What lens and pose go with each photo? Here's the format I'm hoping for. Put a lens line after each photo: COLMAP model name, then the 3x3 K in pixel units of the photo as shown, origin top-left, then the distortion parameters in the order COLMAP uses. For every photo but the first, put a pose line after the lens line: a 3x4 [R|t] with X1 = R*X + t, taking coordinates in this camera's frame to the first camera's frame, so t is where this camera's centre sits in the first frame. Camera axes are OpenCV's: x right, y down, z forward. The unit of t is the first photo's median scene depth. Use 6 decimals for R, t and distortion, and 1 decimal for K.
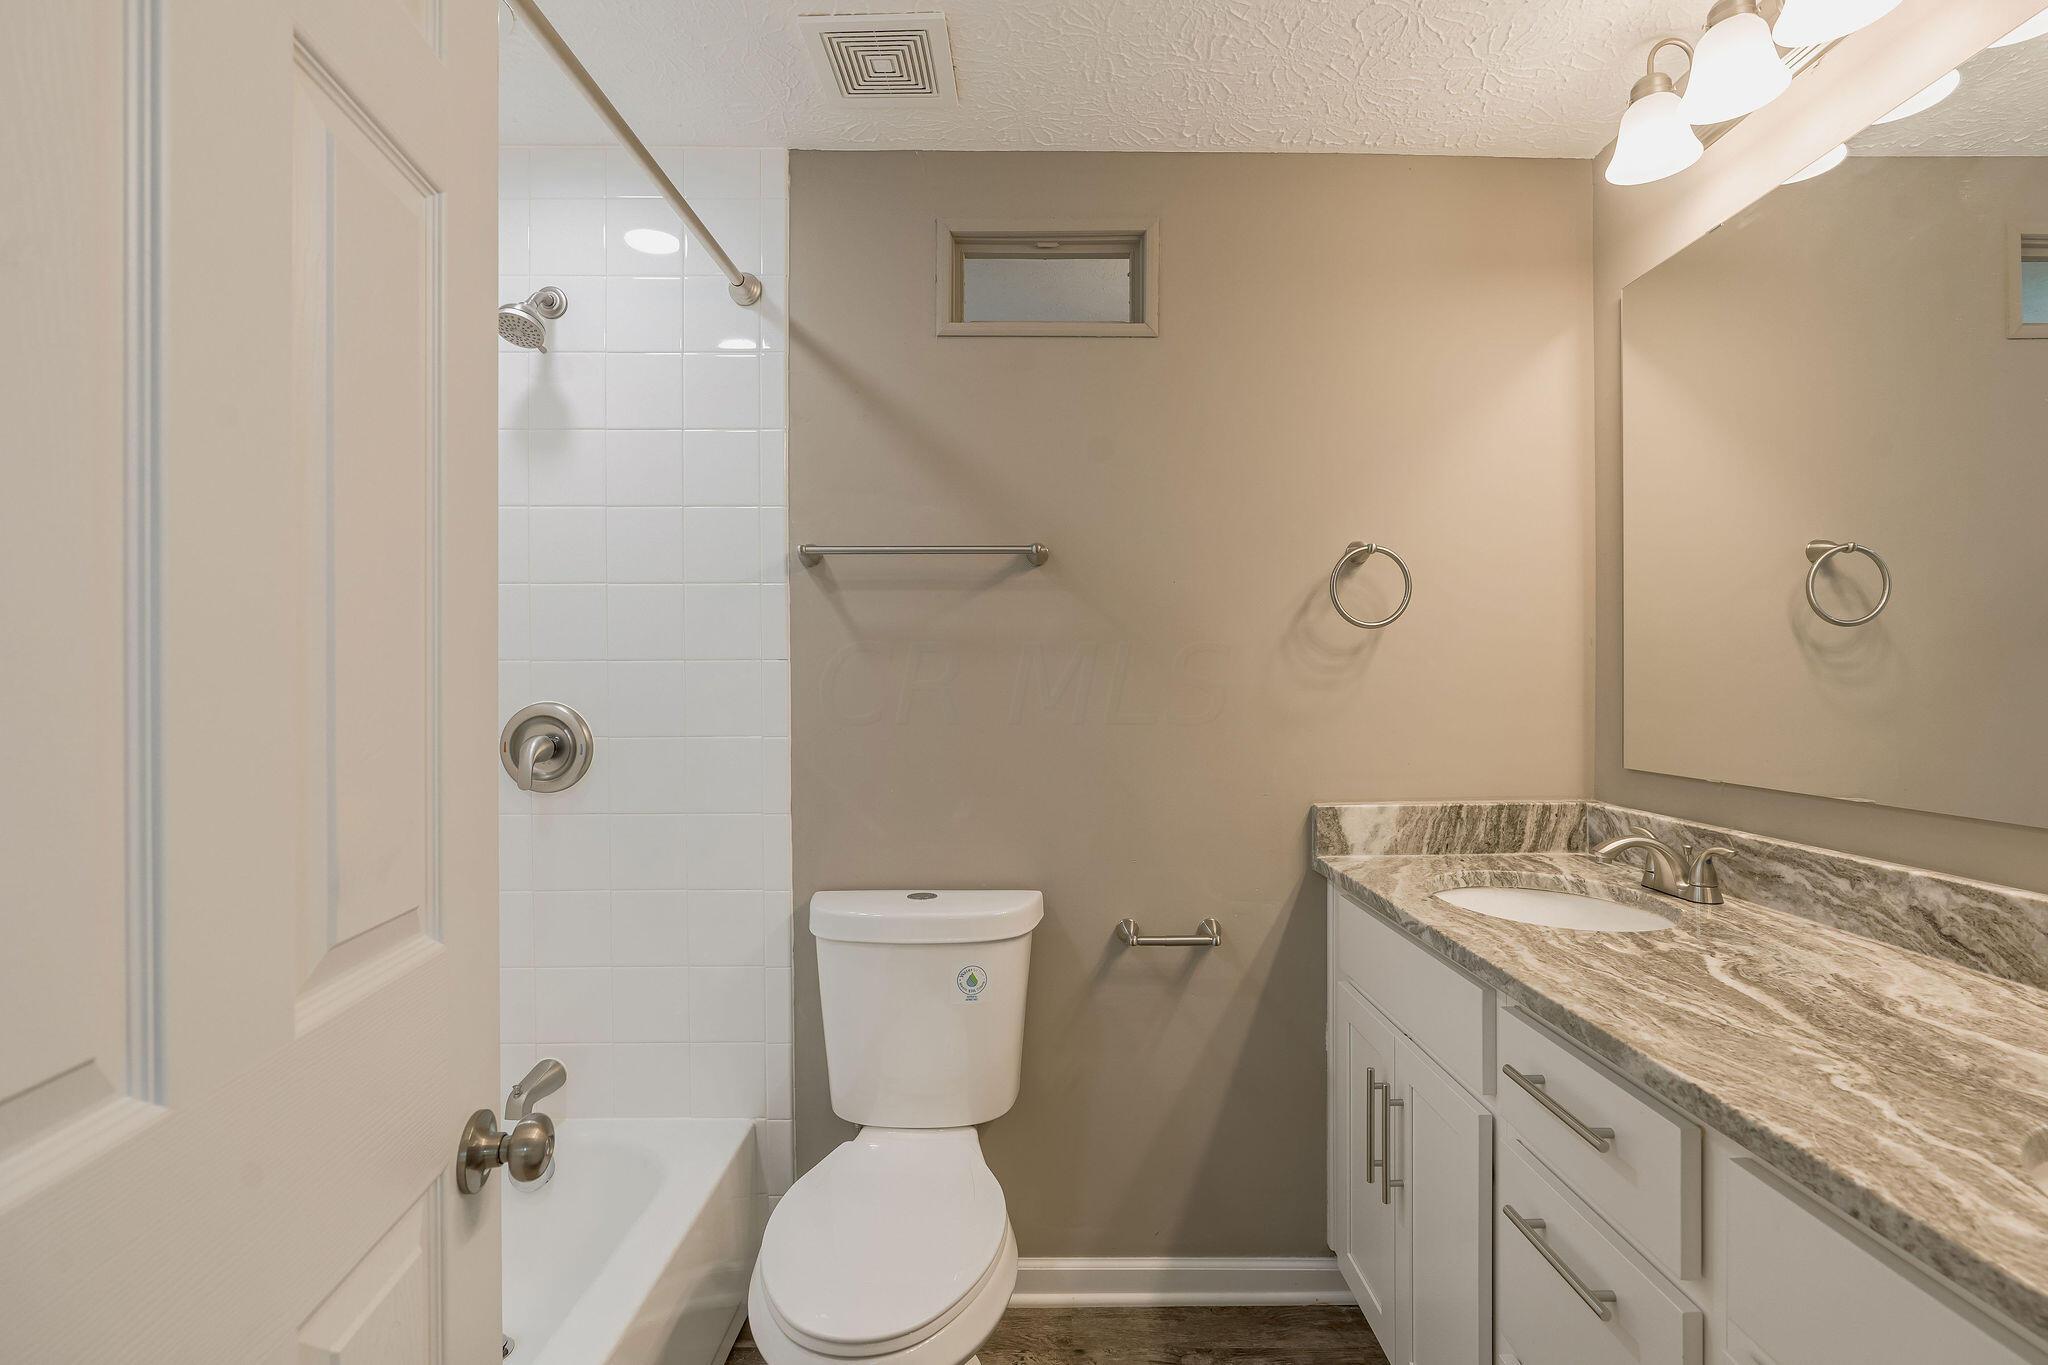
lens RADIAL K [[970.6, 0, 1026.1], [0, 970.6, 689.0], [0, 0, 1]] dist [0.002636, 0.002021]
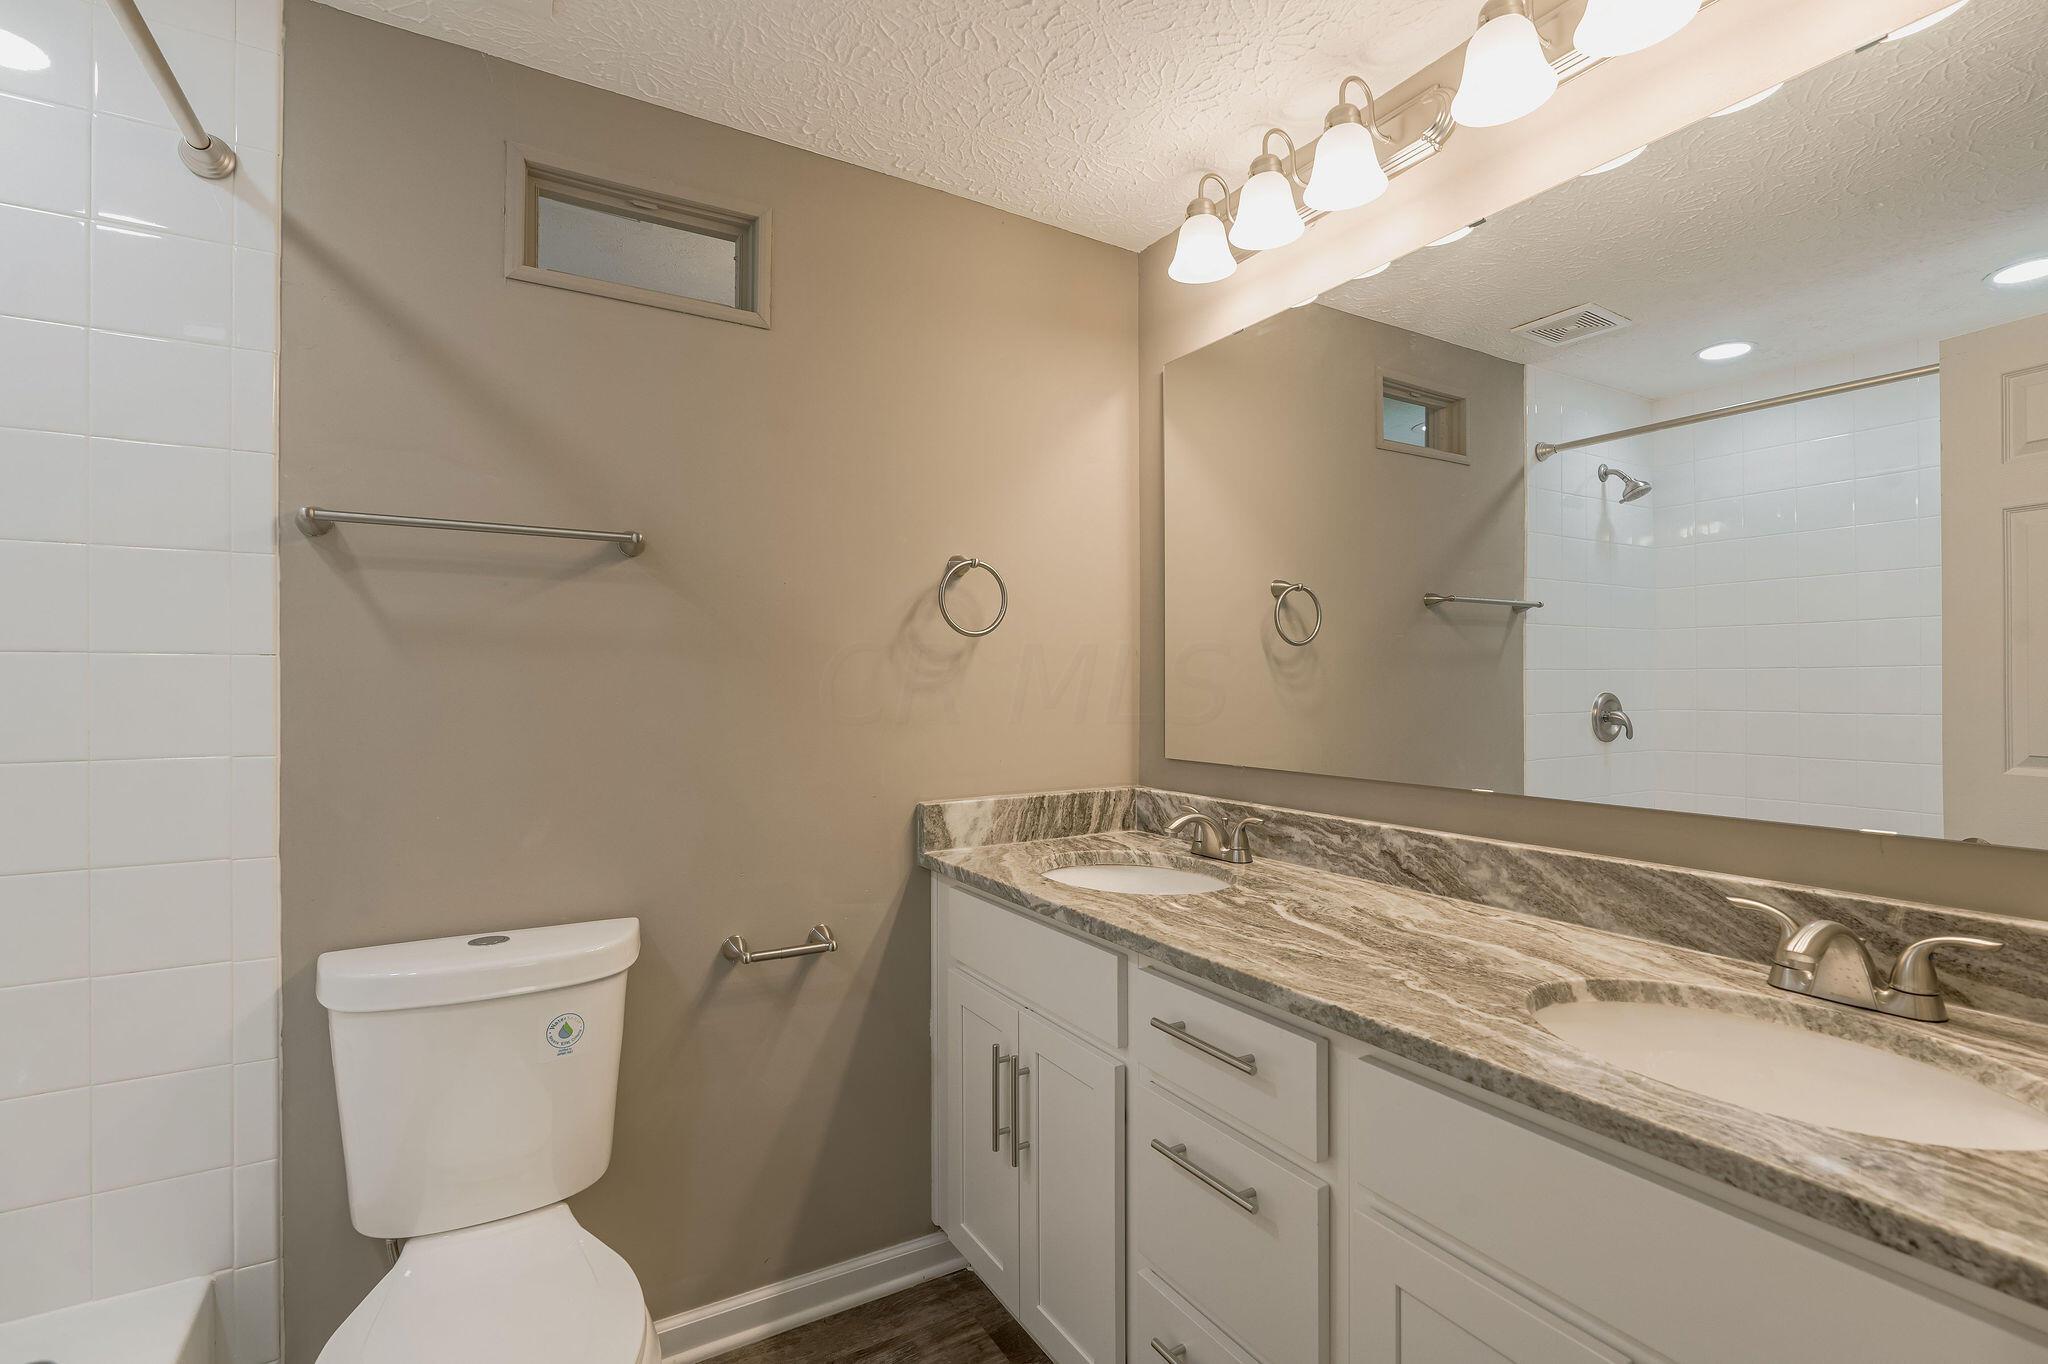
lens RADIAL K [[950.7, 0, 1024.0], [0, 950.7, 682.0], [0, 0, 1]] dist [-0.001923, 0.004763]
pose [[0.860824, 0.005088, 0.508877, -0.136451], [-0.000016, 0.999950, -0.009969, -0.001576], [-0.508903, 0.008574, 0.860781, 0.062547]]
